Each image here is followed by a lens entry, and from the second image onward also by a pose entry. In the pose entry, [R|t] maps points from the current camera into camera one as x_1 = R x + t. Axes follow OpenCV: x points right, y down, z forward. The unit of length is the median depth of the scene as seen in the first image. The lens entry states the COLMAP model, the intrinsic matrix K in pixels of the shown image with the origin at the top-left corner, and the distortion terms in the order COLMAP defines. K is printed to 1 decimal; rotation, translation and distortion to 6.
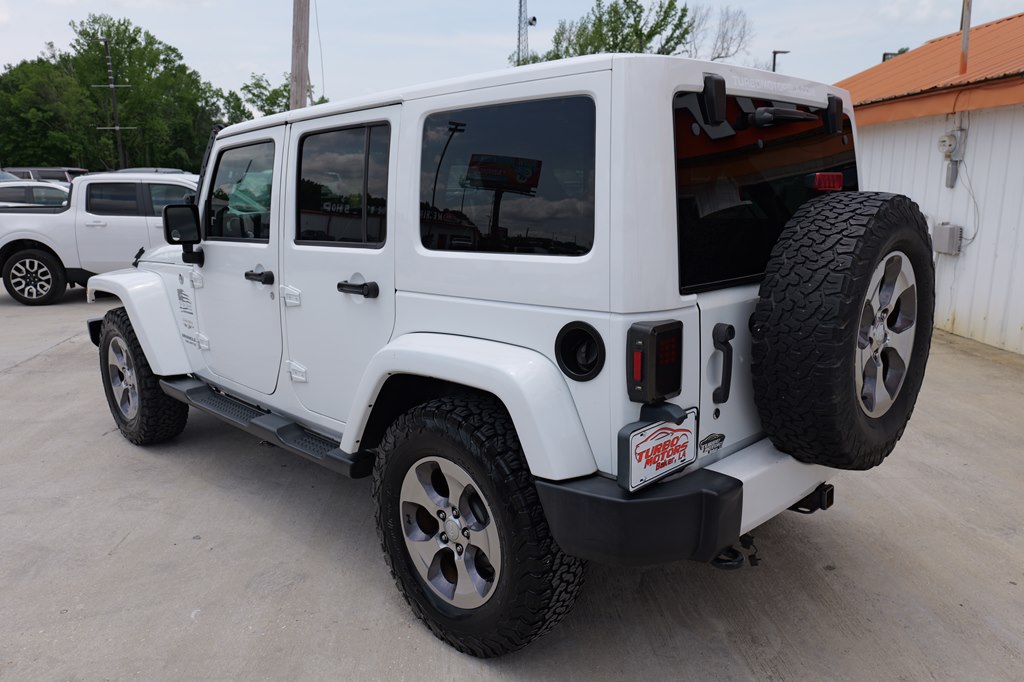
lens RADIAL K [[751.1, 0, 516.8], [0, 751.1, 339.2], [0, 0, 1]] dist [0.009872, 0.002812]
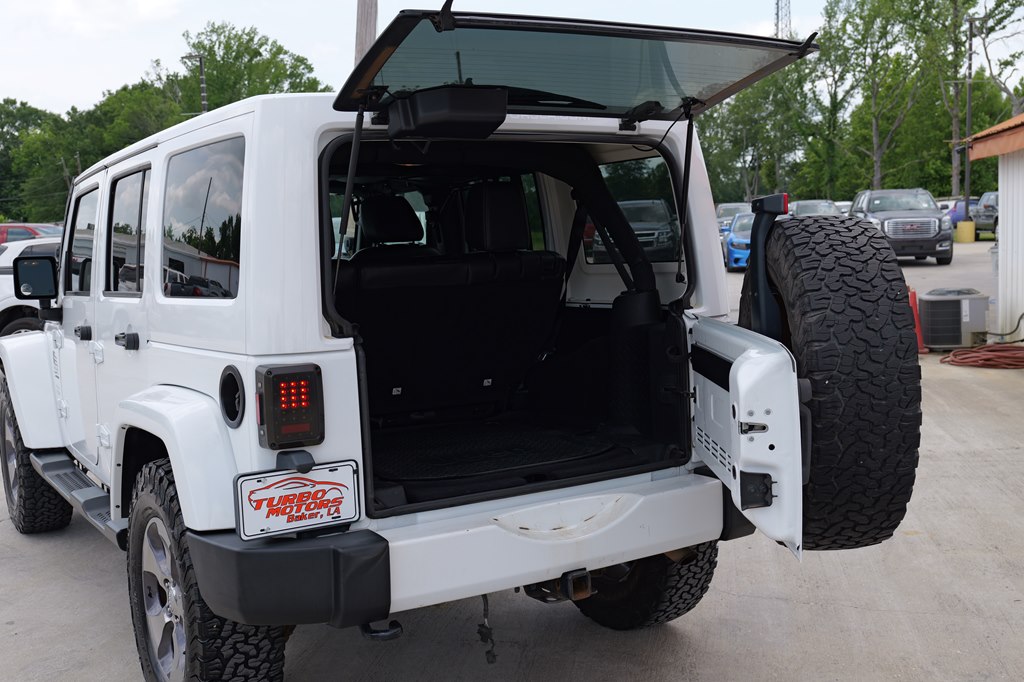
lens RADIAL K [[1125.4, 0, 512.0], [0, 1125.4, 341.0], [0, 0, 1]] dist [0.006407, 0.021110]
pose [[0.971344, 0.001288, -0.237674, 0.164978], [-0.025885, 0.994610, -0.100402, 0.017192], [0.236264, 0.103677, 0.966142, -0.066555]]
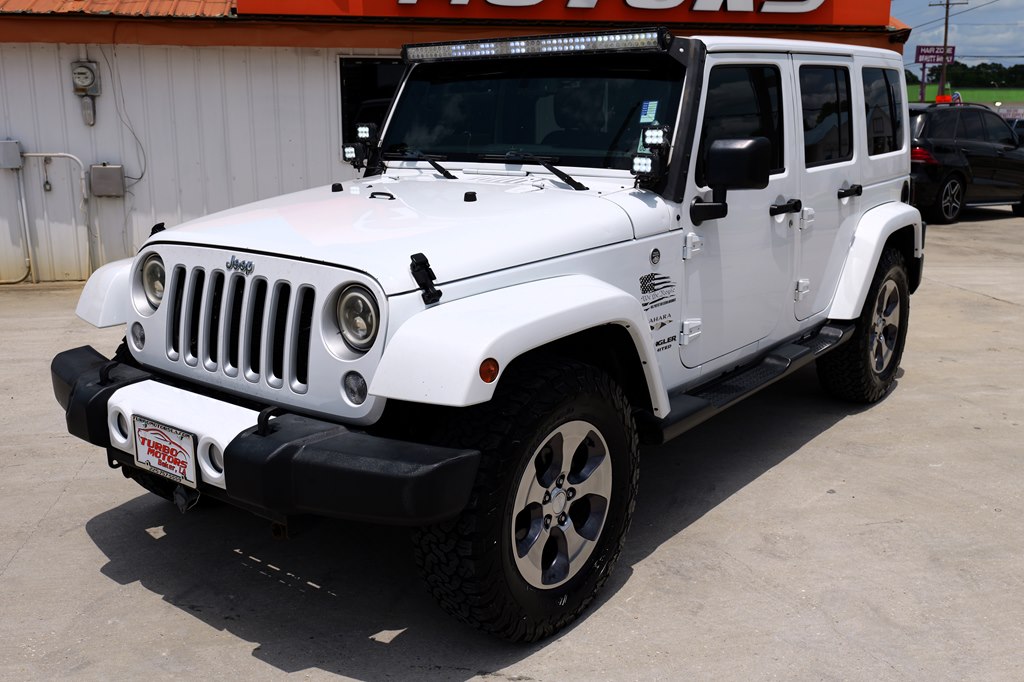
lens RADIAL K [[939.3, 0, 506.0], [0, 939.3, 346.0], [0, 0, 1]] dist [0.005421, 0.007915]
pose [[-0.115236, -0.223330, 0.967907, -0.512243], [0.206764, 0.947663, 0.243276, -0.096101], [-0.971581, 0.228163, -0.063028, 0.496939]]
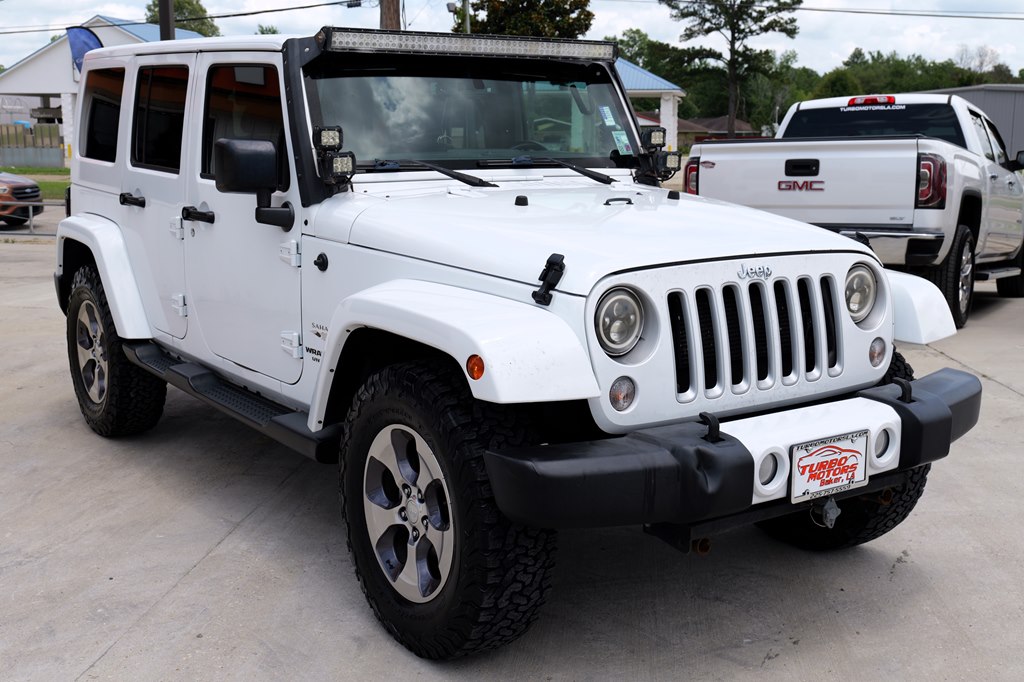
lens RADIAL K [[1164.2, 0, 499.0], [0, 1164.2, 344.1], [0, 0, 1]] dist [0.008871, 0.010176]
pose [[-0.981377, -0.029735, 0.189778, -0.205911], [0.043697, 0.927490, 0.371286, -0.177426], [-0.187057, 0.372665, -0.908917, 0.888721]]
